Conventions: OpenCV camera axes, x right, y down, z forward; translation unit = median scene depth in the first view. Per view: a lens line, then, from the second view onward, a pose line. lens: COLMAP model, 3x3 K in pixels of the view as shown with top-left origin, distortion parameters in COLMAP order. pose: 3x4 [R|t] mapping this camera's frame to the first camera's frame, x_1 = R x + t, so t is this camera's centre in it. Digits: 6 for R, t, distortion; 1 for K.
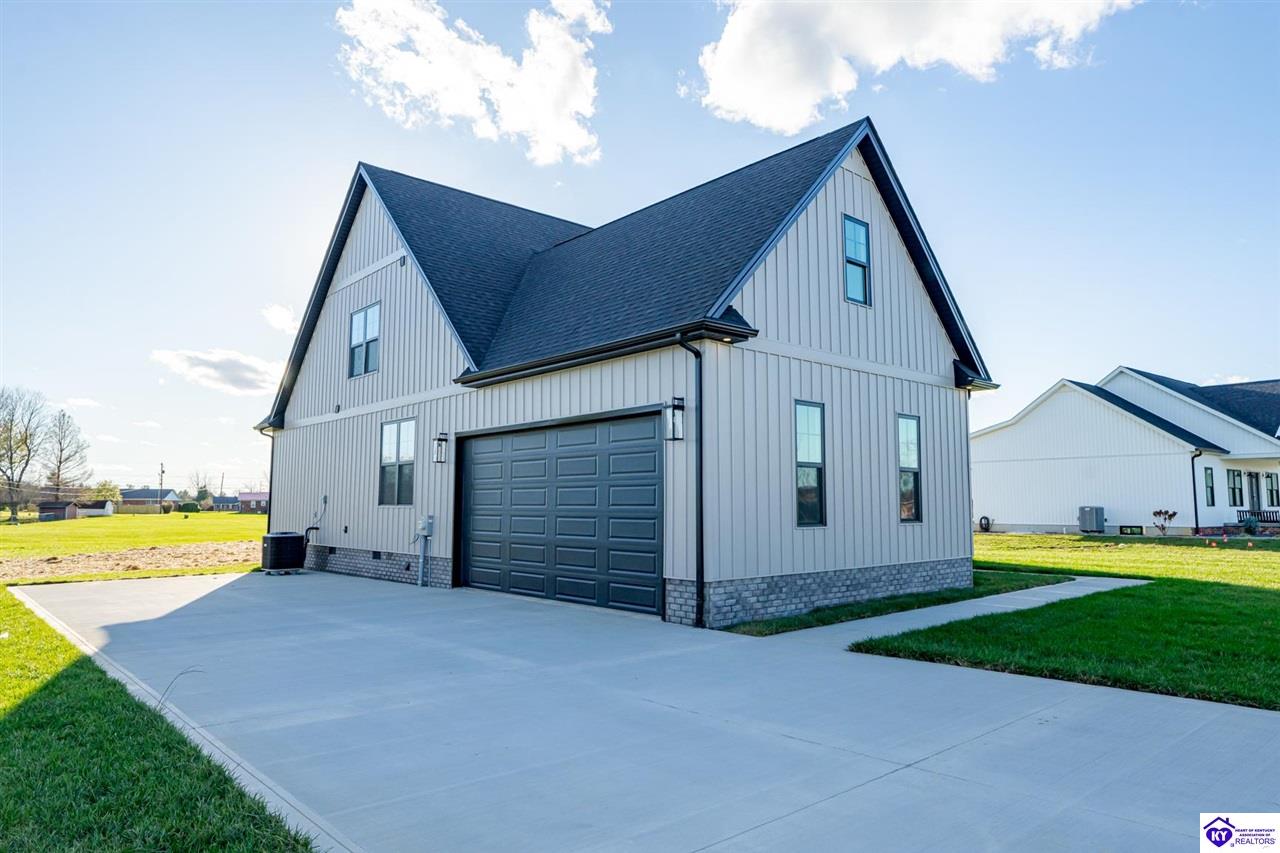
lens RADIAL K [[801.5, 0, 640.0], [0, 801.5, 426.5], [0, 0, 1]] dist [0.002796, 0.000607]
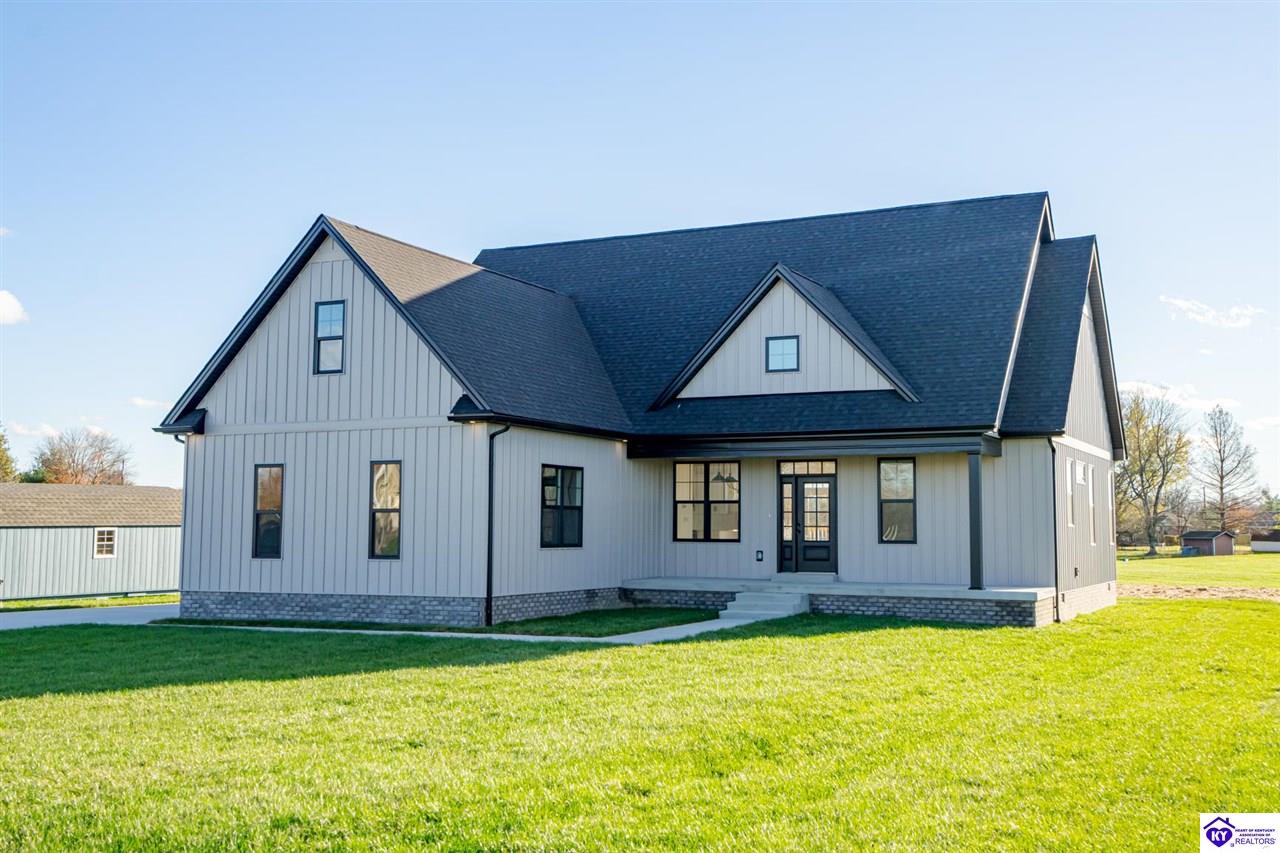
lens RADIAL K [[1298.4, 0, 640.0], [0, 1298.4, 426.5], [0, 0, 1]] dist [0.117840, 0.004067]
pose [[0.364302, -0.072512, -0.928454, 2.261319], [0.087903, 0.995190, -0.043234, 0.050394], [0.927123, -0.065864, 0.368924, 0.714968]]
